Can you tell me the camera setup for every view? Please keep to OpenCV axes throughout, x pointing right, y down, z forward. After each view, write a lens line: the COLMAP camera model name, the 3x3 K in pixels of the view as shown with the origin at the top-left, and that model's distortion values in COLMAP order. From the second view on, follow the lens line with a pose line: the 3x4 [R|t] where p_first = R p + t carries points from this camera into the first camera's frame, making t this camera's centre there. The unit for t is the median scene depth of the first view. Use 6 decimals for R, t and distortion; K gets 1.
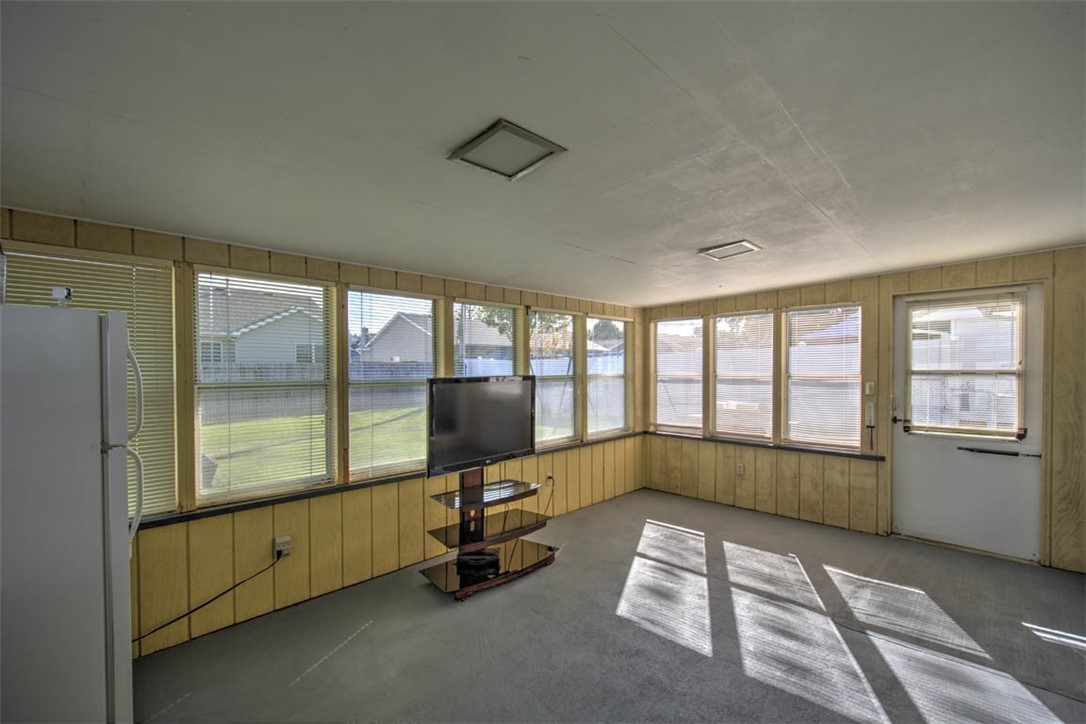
lens RADIAL K [[464.9, 0, 540.6], [0, 464.9, 371.7], [0, 0, 1]] dist [0.007788, -0.003474]
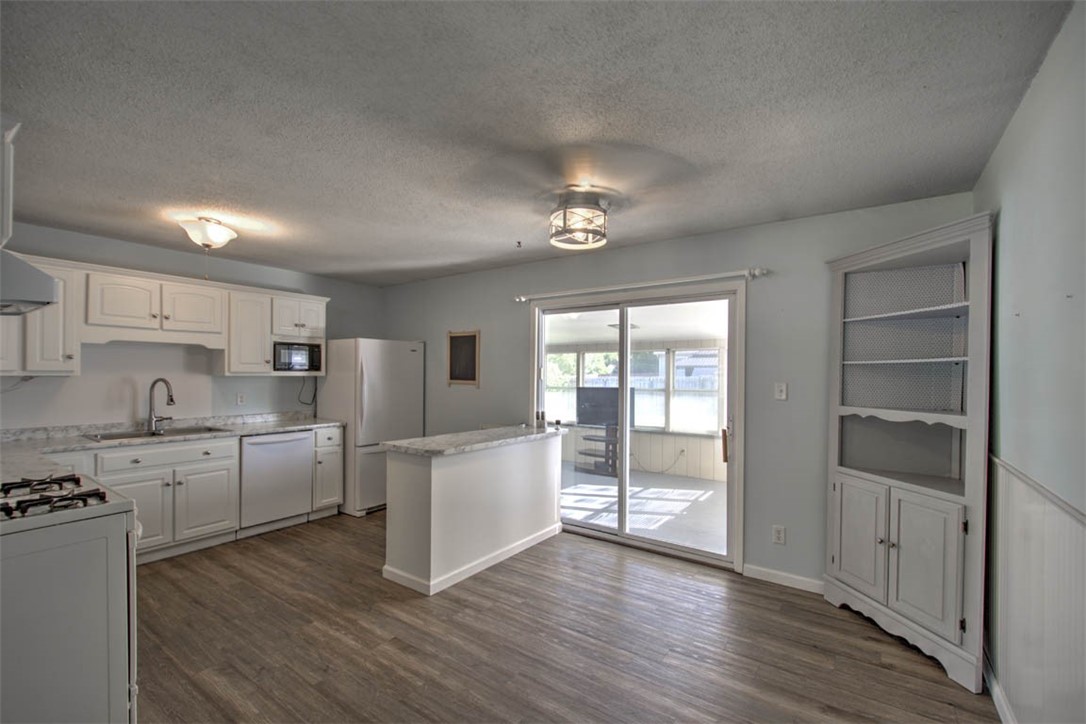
lens RADIAL K [[464.9, 0, 538.9], [0, 464.9, 375.8], [0, 0, 1]] dist [0.007788, -0.003474]
pose [[0.149260, 0.001109, -0.988797, 1.981480], [-0.011884, 0.999929, -0.000672, -0.038823], [0.988727, 0.011851, 0.149262, 0.316449]]
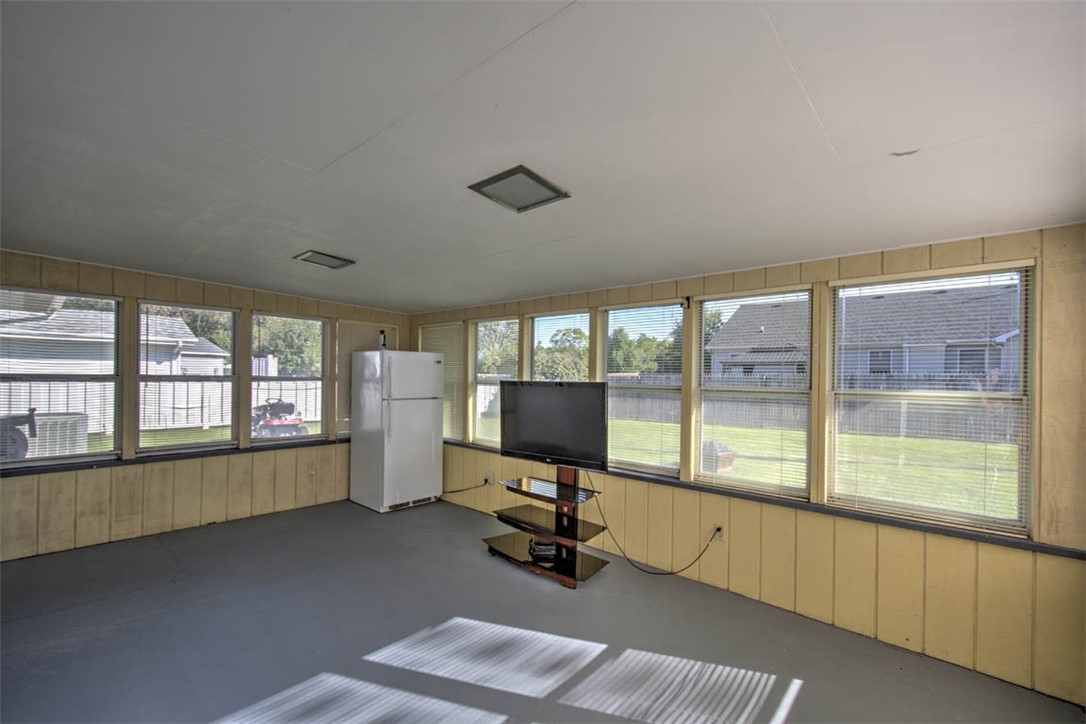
lens RADIAL K [[464.9, 0, 534.9], [0, 464.9, 372.3], [0, 0, 1]] dist [0.007788, -0.003474]
pose [[0.047718, 0.000991, -0.998860, 0.908549], [-0.019929, 0.999801, 0.000040, -0.009755], [0.998662, 0.019904, 0.047729, 0.860403]]
